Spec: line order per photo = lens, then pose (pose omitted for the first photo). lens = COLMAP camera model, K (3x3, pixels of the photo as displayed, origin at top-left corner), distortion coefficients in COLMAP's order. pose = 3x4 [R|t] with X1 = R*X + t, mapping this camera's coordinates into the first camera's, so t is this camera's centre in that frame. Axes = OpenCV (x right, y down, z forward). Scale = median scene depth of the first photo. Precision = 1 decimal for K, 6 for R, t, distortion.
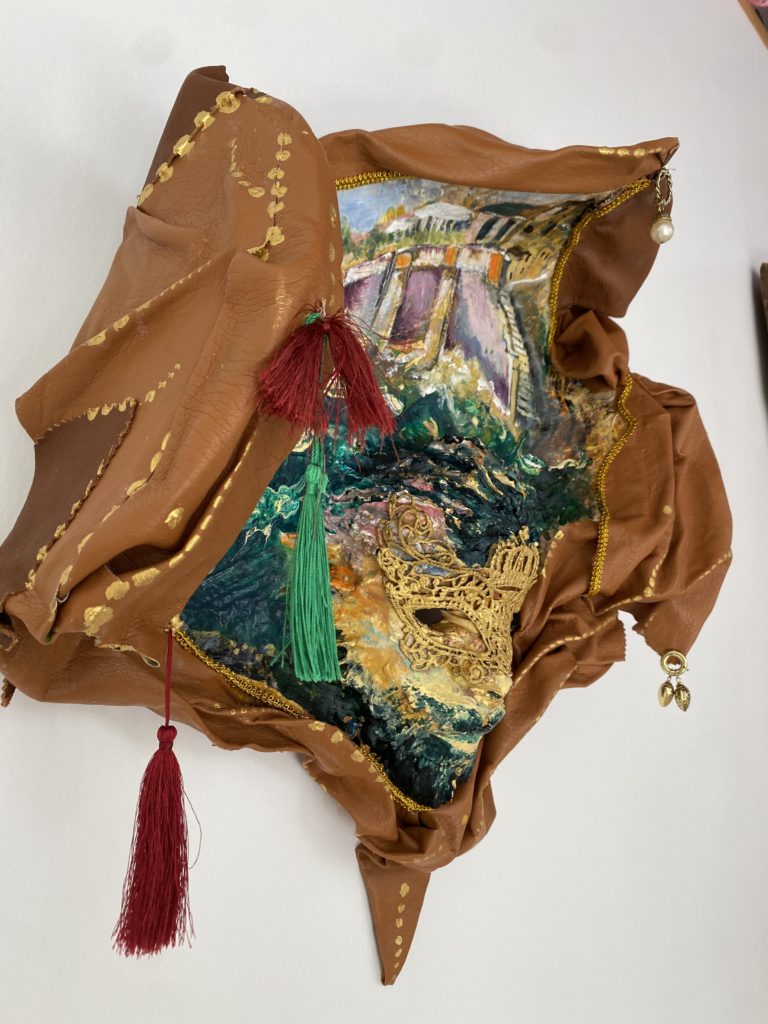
lens RADIAL K [[813.4, 0, 406.8], [0, 813.4, 513.0], [0, 0, 1]] dist [0.064991, -0.118669]
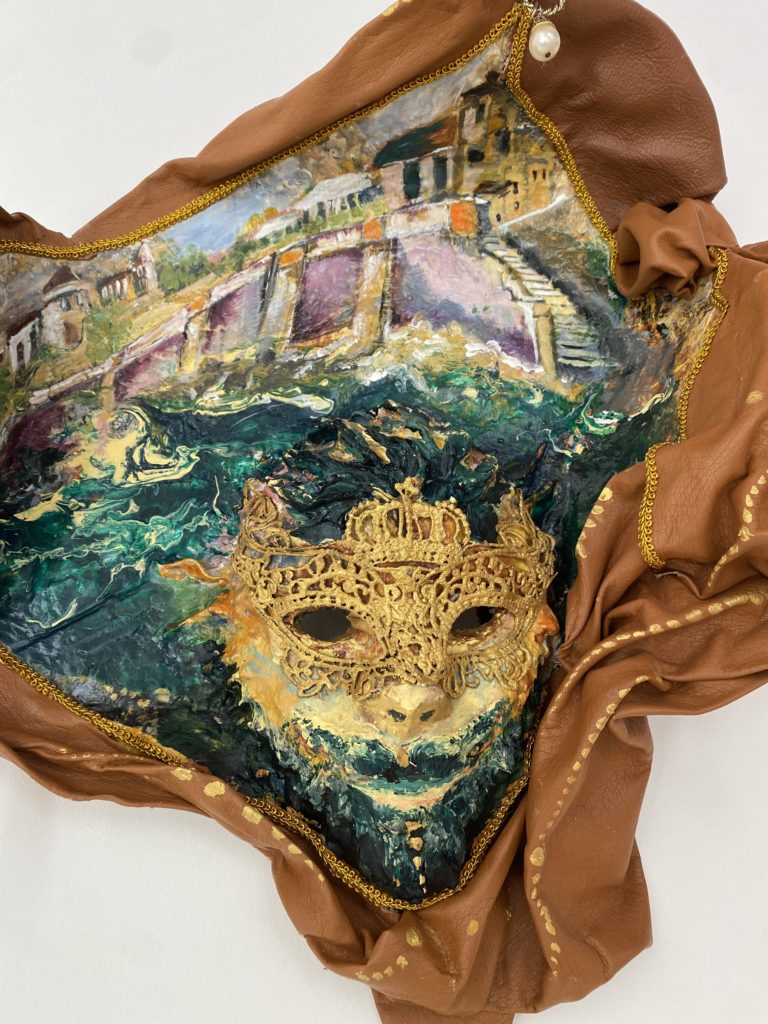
lens RADIAL K [[813.4, 0, 394.2], [0, 813.4, 505.3], [0, 0, 1]] dist [0.064991, -0.118669]
pose [[0.705556, -0.317444, -0.633577, 0.573539], [0.153065, 0.941219, -0.301129, 0.250119], [0.691926, 0.115485, 0.712672, 0.455358]]
